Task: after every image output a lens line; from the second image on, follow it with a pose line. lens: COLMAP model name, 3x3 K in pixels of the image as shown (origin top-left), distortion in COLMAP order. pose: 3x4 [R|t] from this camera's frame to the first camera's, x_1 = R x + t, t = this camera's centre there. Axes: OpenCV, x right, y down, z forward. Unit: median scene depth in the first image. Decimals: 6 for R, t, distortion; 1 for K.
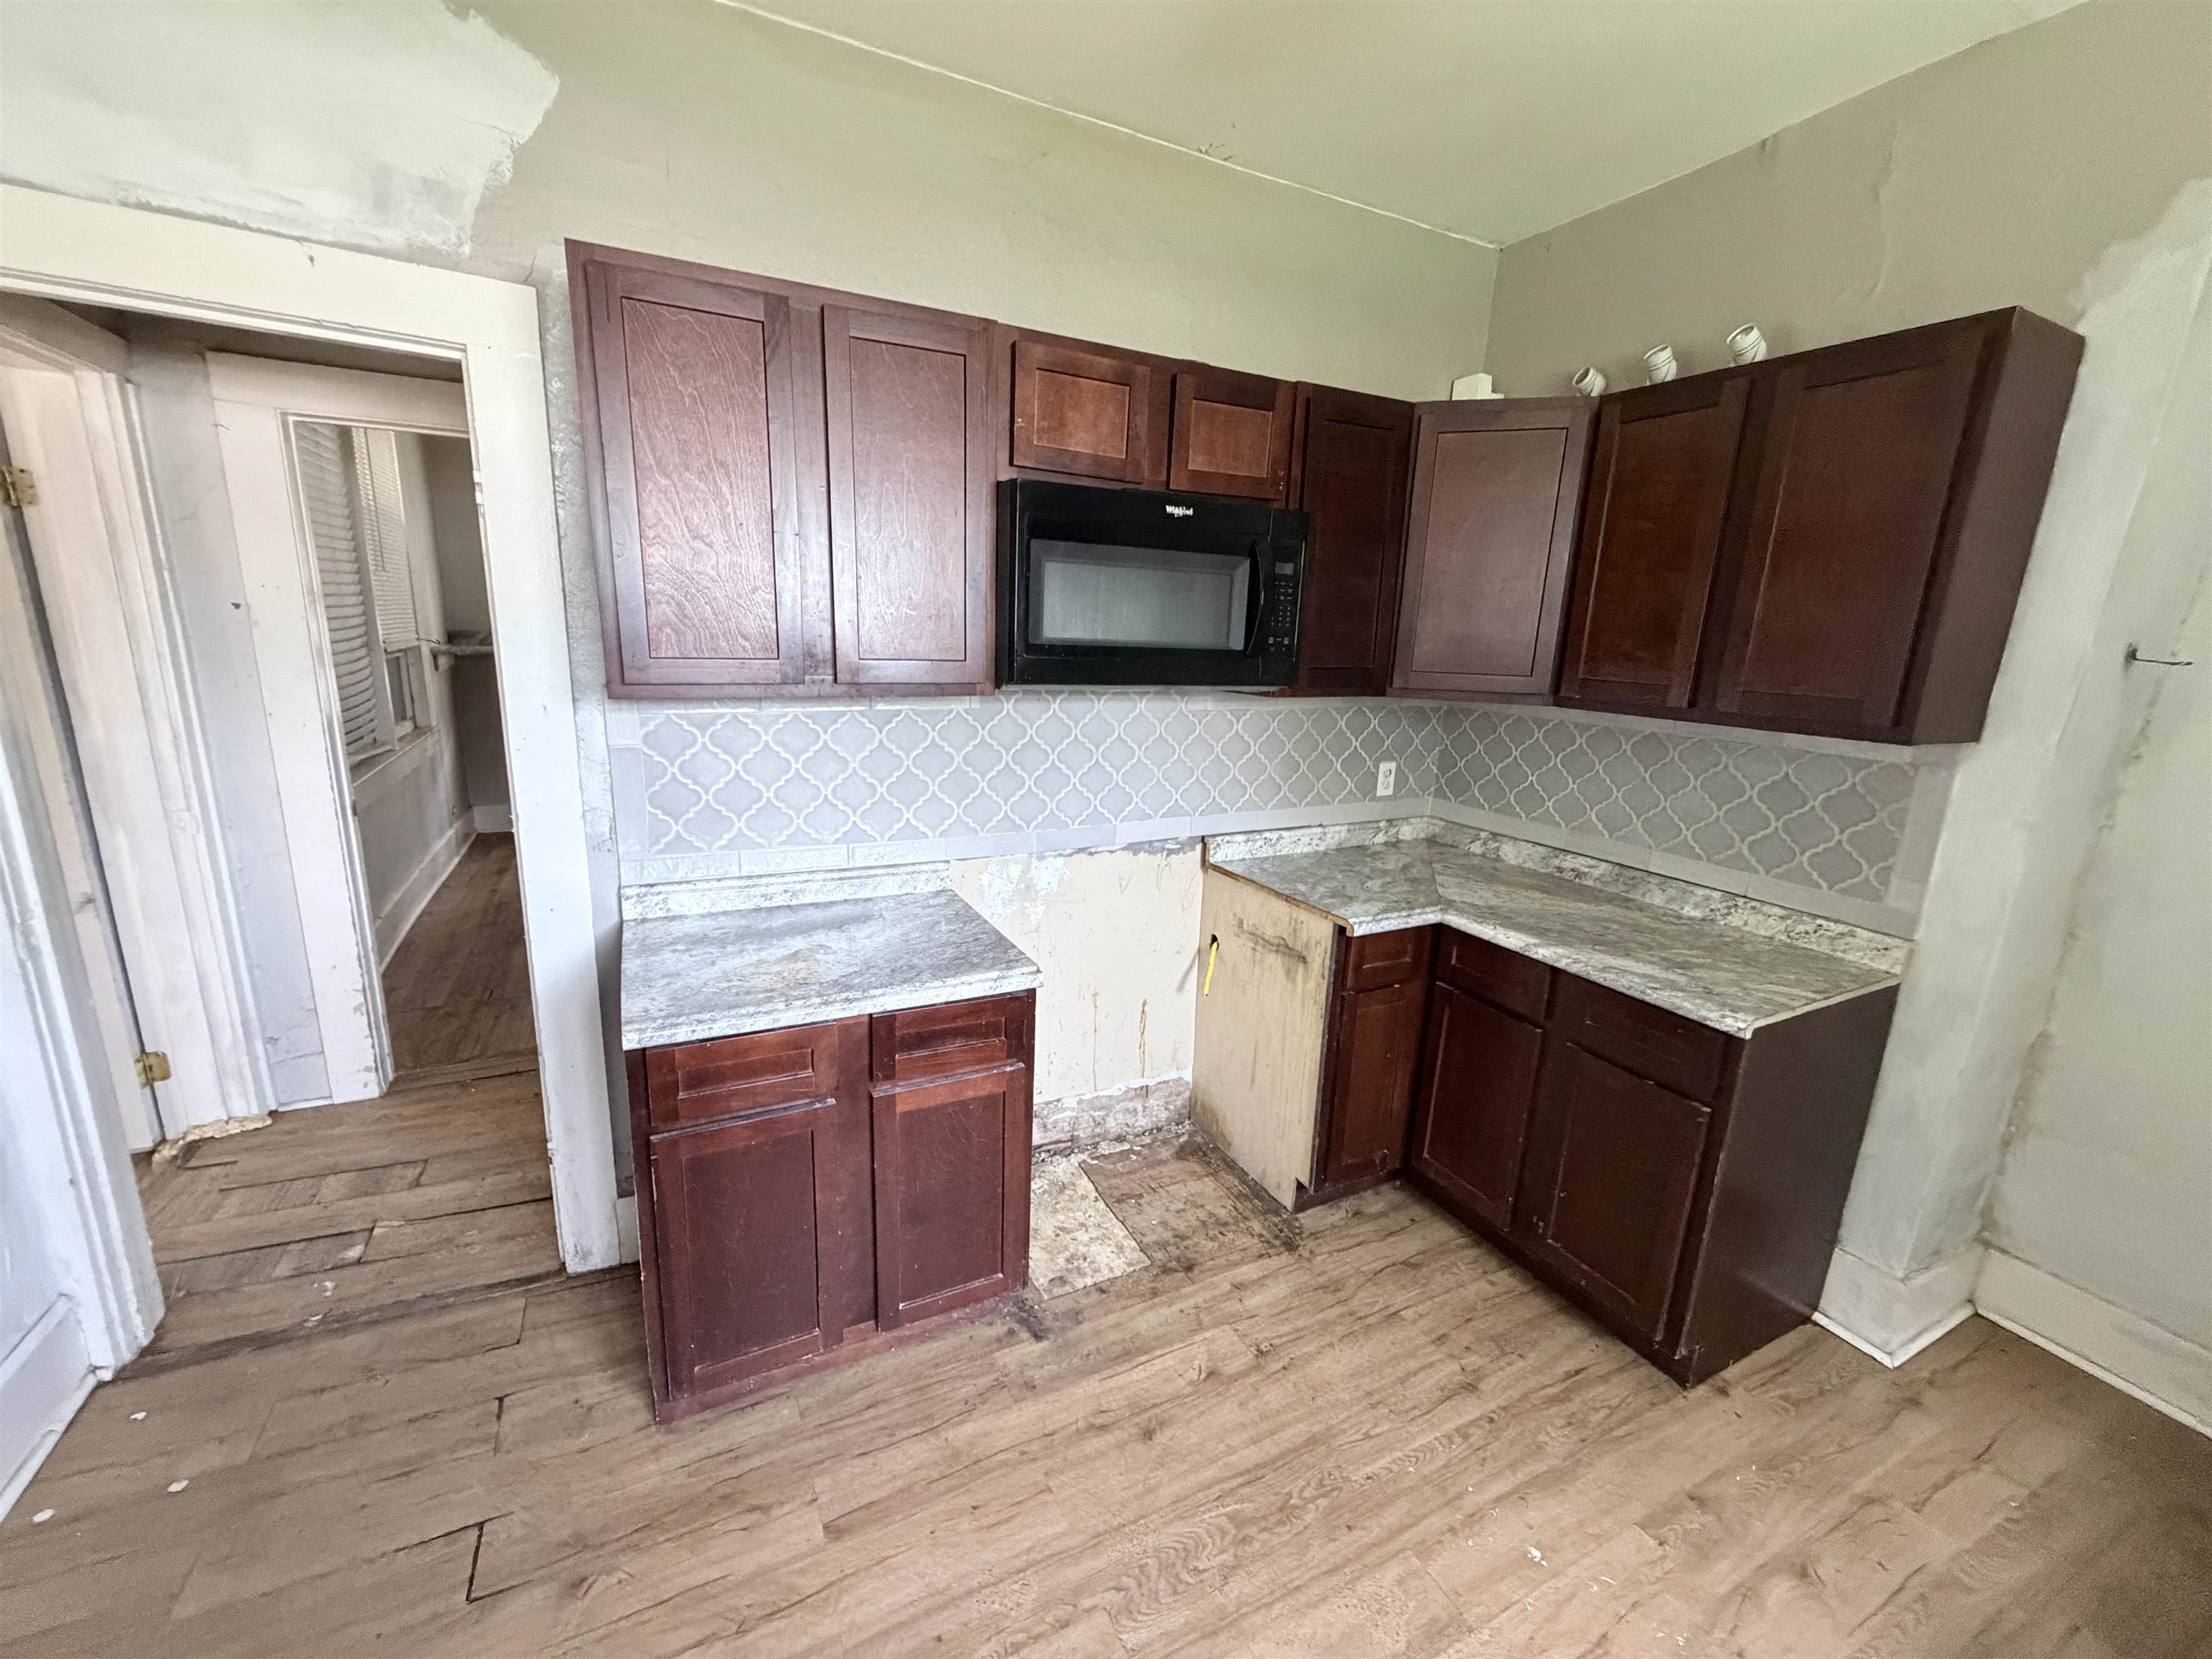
lens RADIAL K [[891.1, 0, 1103.2], [0, 891.1, 831.4], [0, 0, 1]] dist [0.003636, -0.000214]
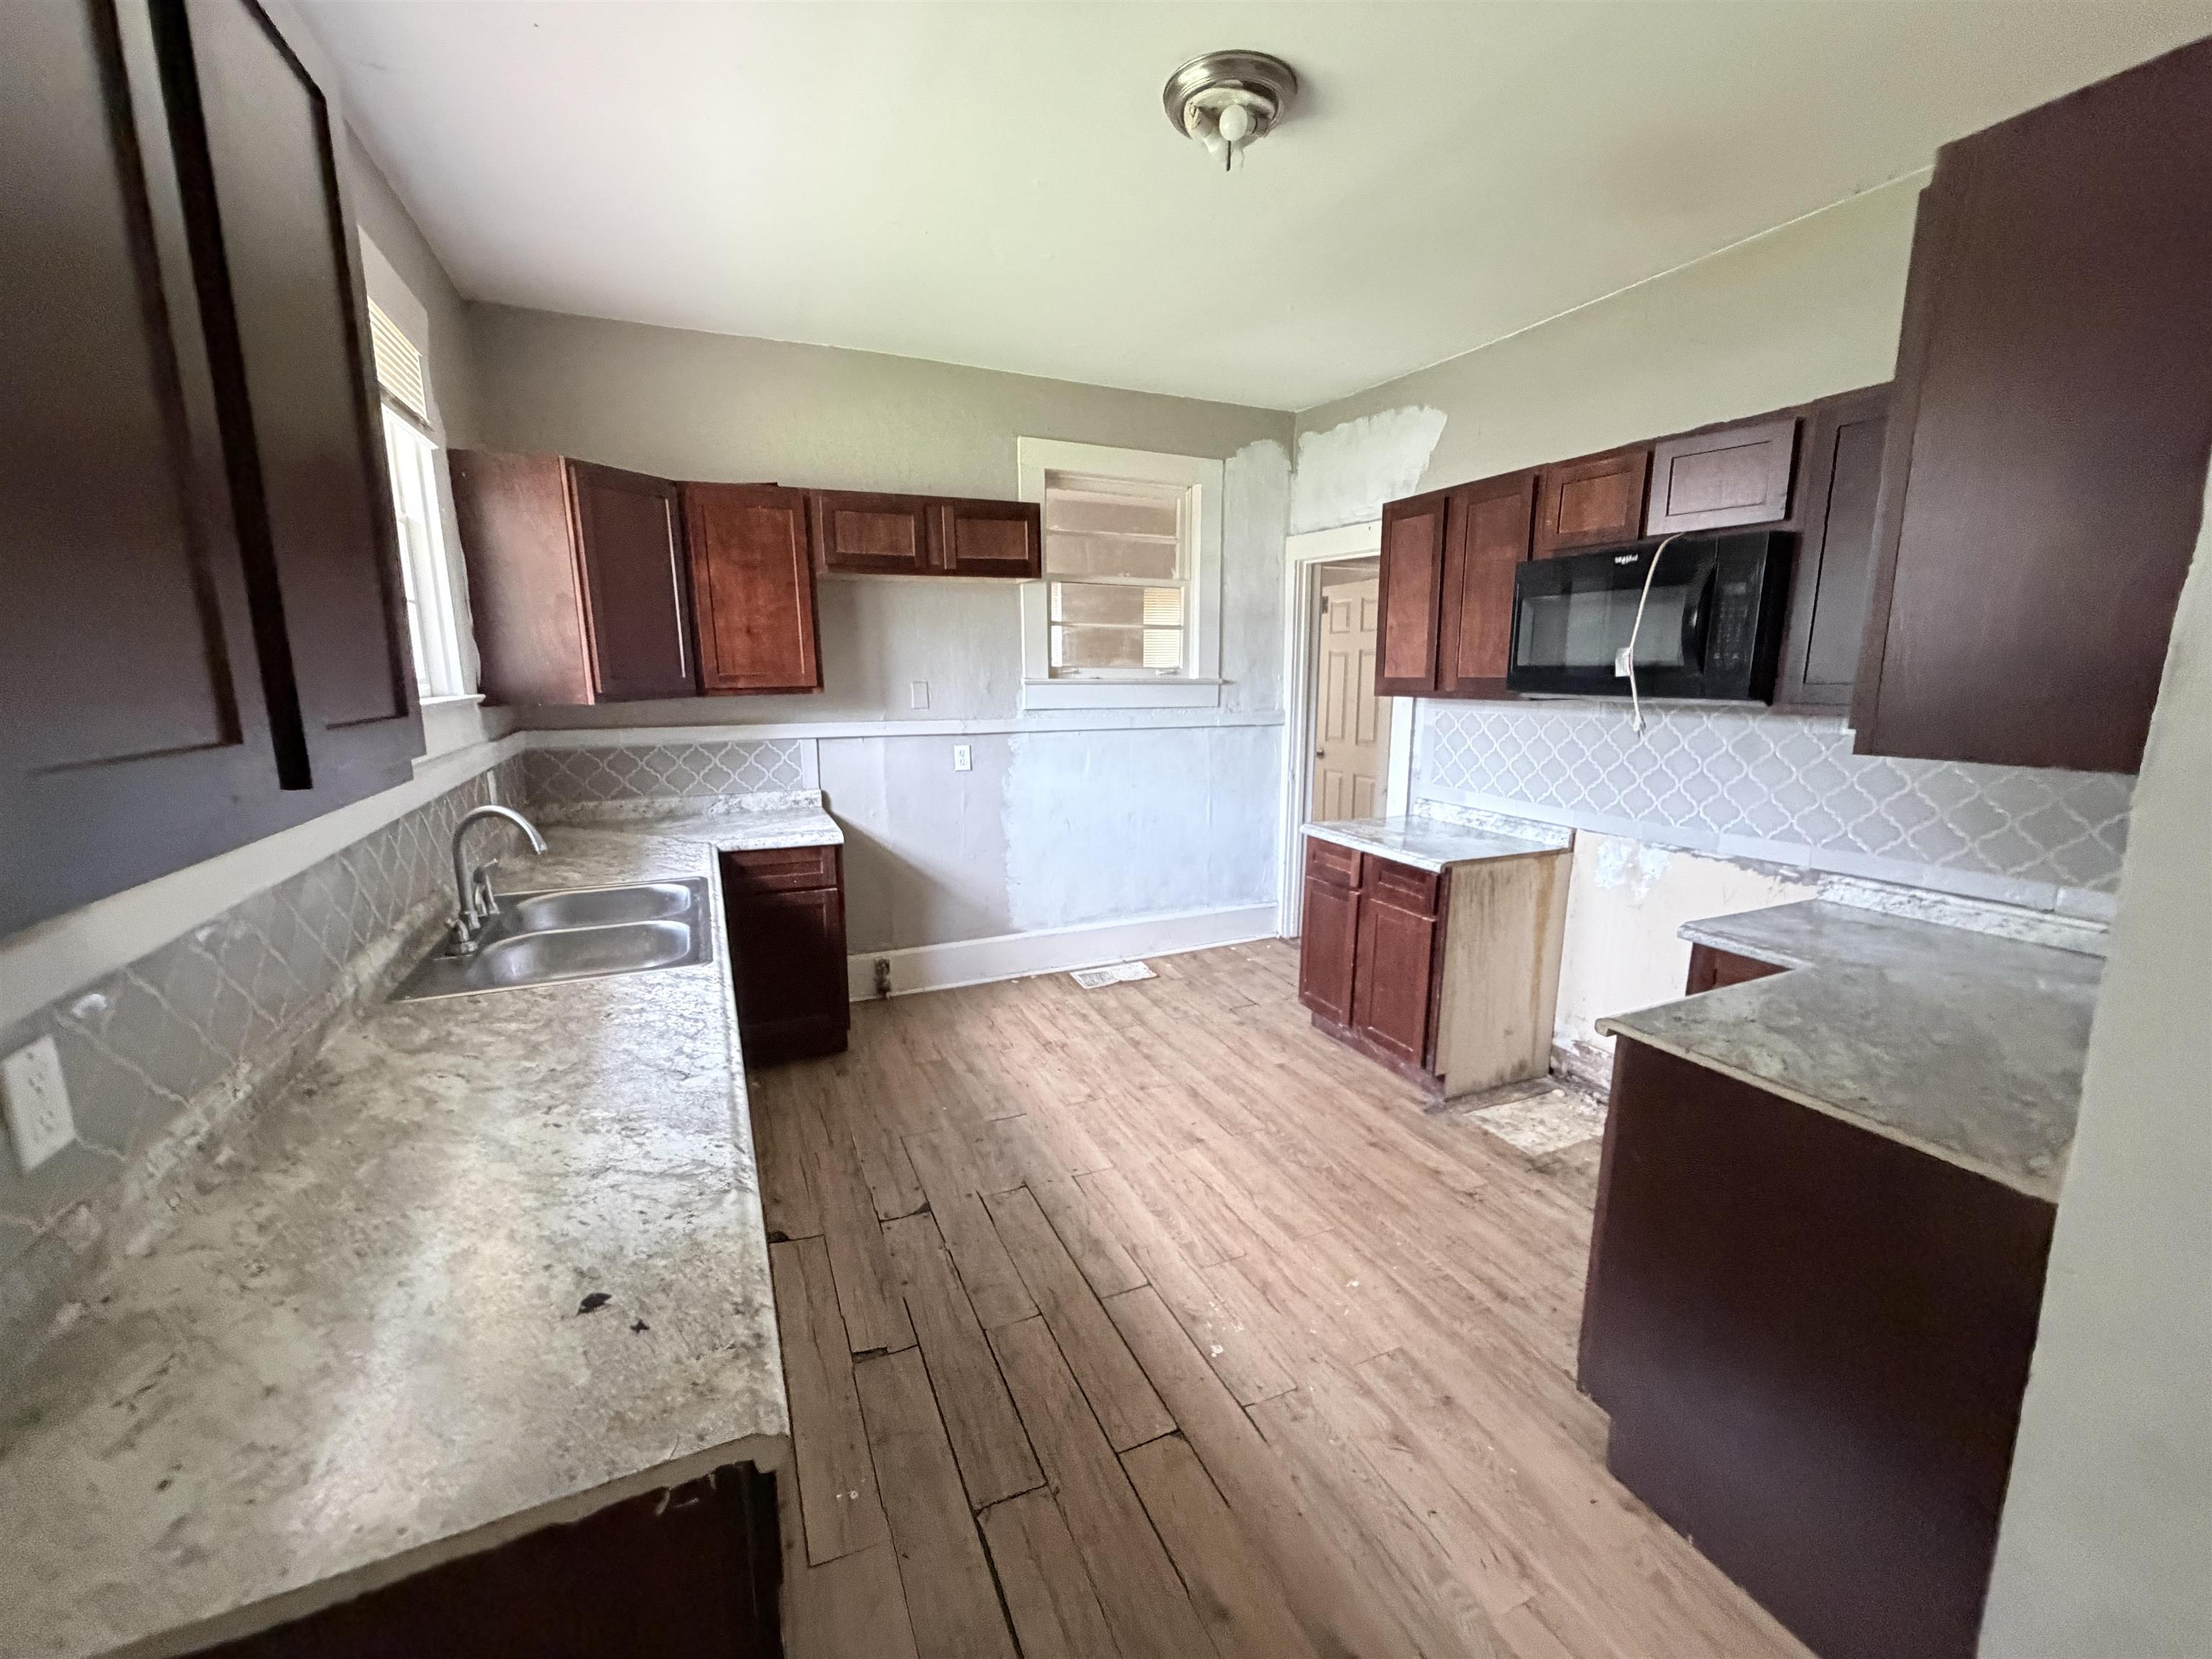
lens RADIAL K [[891.1, 0, 1103.2], [0, 891.1, 831.4], [0, 0, 1]] dist [0.003636, -0.000214]
pose [[-0.043669, 0.145437, -0.988403, 1.370837], [-0.230084, 0.961288, 0.151613, -0.003590], [0.972190, 0.234037, -0.008515, 0.348567]]
